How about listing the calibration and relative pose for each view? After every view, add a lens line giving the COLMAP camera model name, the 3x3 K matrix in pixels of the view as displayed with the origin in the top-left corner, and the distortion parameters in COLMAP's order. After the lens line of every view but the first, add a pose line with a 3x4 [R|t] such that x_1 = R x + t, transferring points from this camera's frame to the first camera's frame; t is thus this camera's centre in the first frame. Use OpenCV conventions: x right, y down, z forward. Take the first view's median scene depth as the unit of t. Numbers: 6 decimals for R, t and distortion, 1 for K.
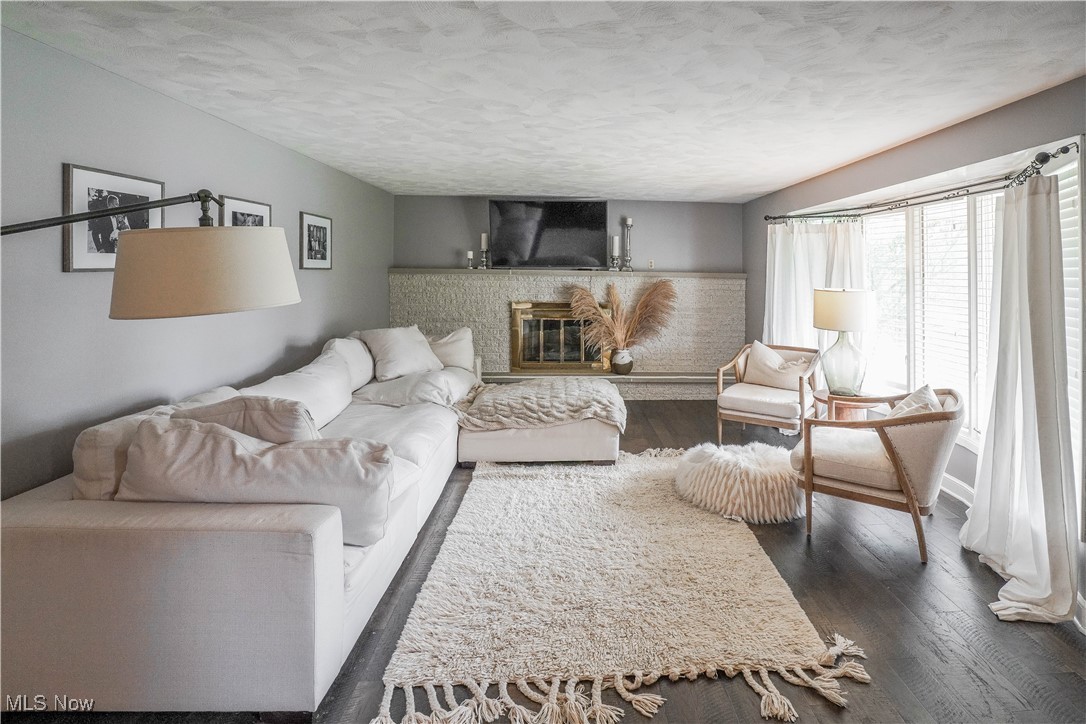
lens RADIAL K [[522.4, 0, 560.9], [0, 522.4, 362.5], [0, 0, 1]] dist [-0.042762, 0.000722]
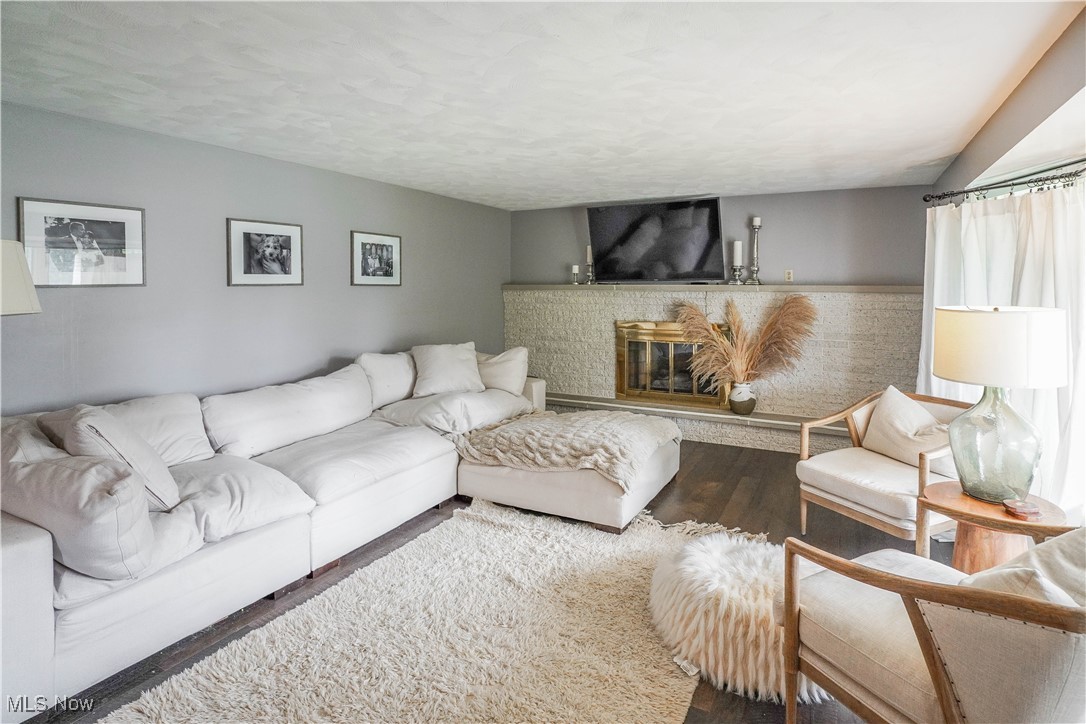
lens RADIAL K [[513.9, 0, 517.8], [0, 513.9, 371.5], [0, 0, 1]] dist [-0.030521, 0.000576]
pose [[0.877300, 0.064974, -0.475524, 0.267087], [-0.072124, 0.997390, 0.003219, -0.029309], [0.474493, 0.031473, 0.879697, 0.216399]]
